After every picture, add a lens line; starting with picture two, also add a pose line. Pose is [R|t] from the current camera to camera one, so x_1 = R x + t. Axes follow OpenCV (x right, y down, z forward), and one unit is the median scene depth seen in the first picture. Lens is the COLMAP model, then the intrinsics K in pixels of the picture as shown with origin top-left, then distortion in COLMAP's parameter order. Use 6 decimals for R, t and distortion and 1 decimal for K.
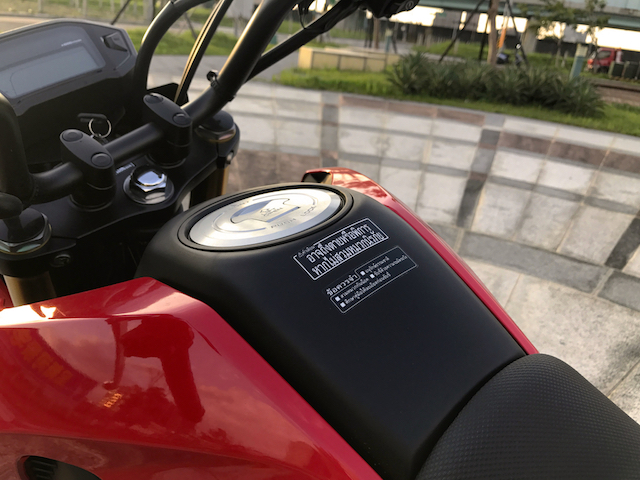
lens RADIAL K [[556.7, 0, 319.2], [0, 556.7, 241.2], [0, 0, 1]] dist [-0.016755, -0.008041]
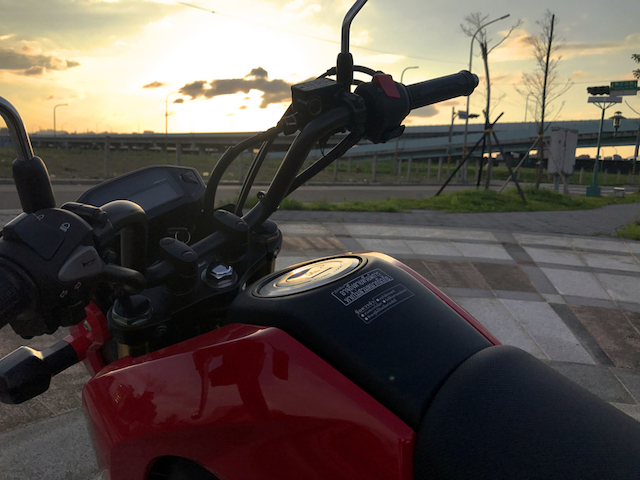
lens RADIAL K [[528.9, 0, 318.7], [0, 528.9, 235.7], [0, 0, 1]] dist [0.006003, -0.009628]
pose [[0.995518, -0.086011, -0.039313, -0.006195], [0.074796, 0.970491, -0.229246, 0.125437], [0.057871, 0.225278, 0.972574, -0.276336]]
